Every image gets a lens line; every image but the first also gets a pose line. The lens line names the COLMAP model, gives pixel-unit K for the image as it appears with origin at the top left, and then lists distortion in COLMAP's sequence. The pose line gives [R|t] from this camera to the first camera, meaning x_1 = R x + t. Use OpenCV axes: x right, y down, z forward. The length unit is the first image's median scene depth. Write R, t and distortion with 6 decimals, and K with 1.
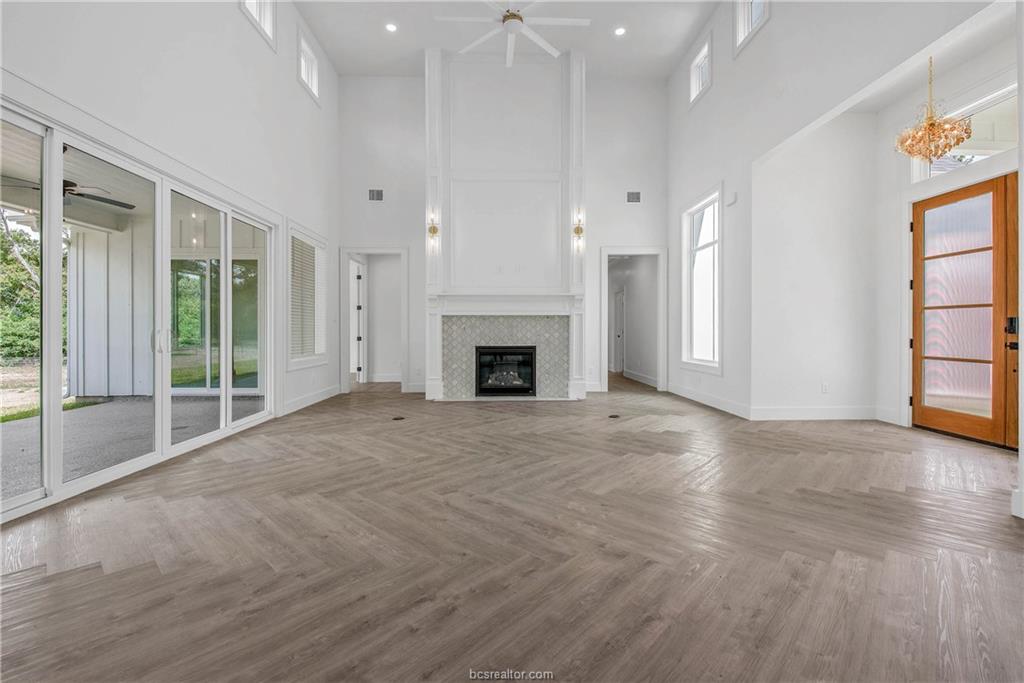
lens RADIAL K [[443.2, 0, 514.0], [0, 443.2, 332.6], [0, 0, 1]] dist [0.006938, -0.005498]
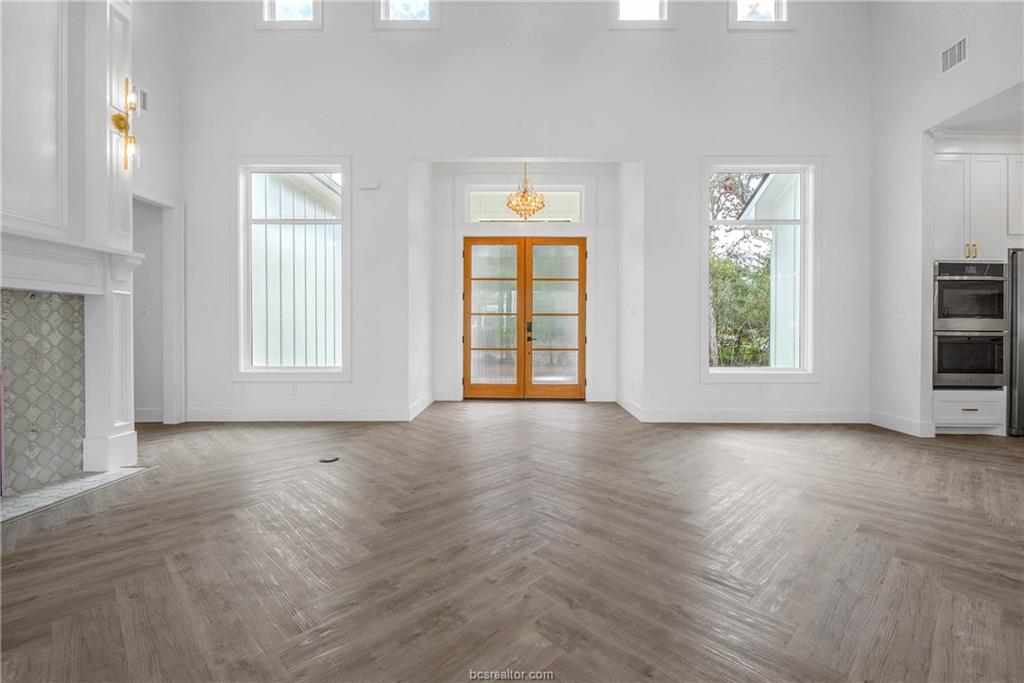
lens RADIAL K [[443.2, 0, 520.8], [0, 443.2, 336.3], [0, 0, 1]] dist [0.006938, -0.005498]
pose [[0.038208, -0.011906, 0.999199, -0.325973], [0.003128, 0.999926, 0.011795, -0.000247], [-0.999265, 0.002674, 0.038242, 0.538156]]
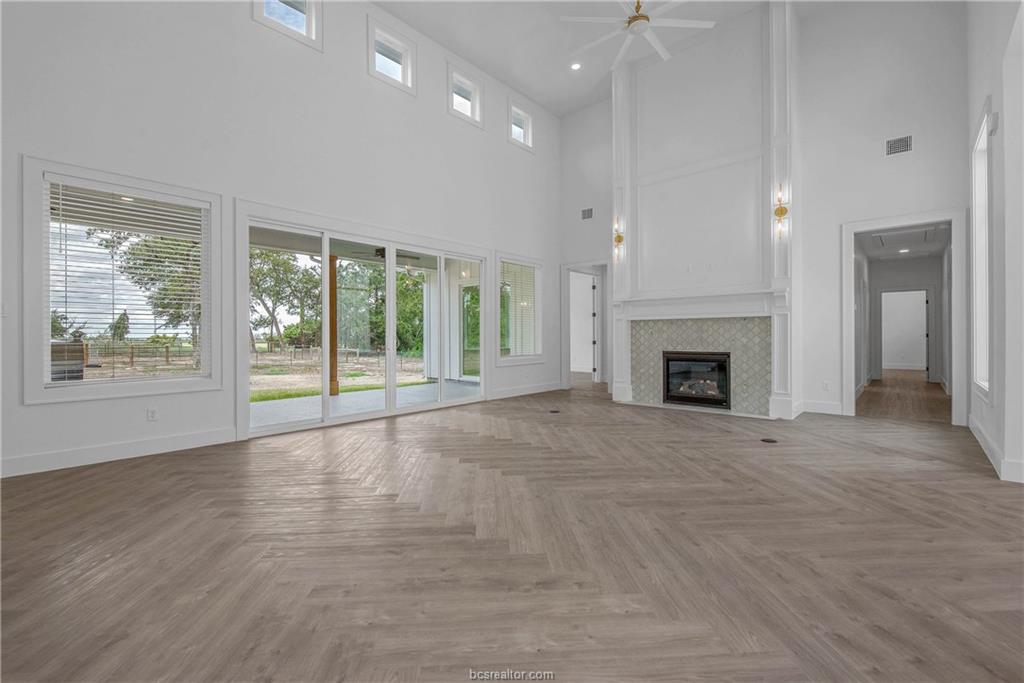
lens RADIAL K [[443.2, 0, 506.1], [0, 443.2, 337.5], [0, 0, 1]] dist [0.006938, -0.005498]
pose [[0.716680, -0.000106, -0.697402, 0.349876], [0.001811, 0.999997, 0.001709, -0.001637], [0.697400, -0.002488, 0.716678, 0.063775]]
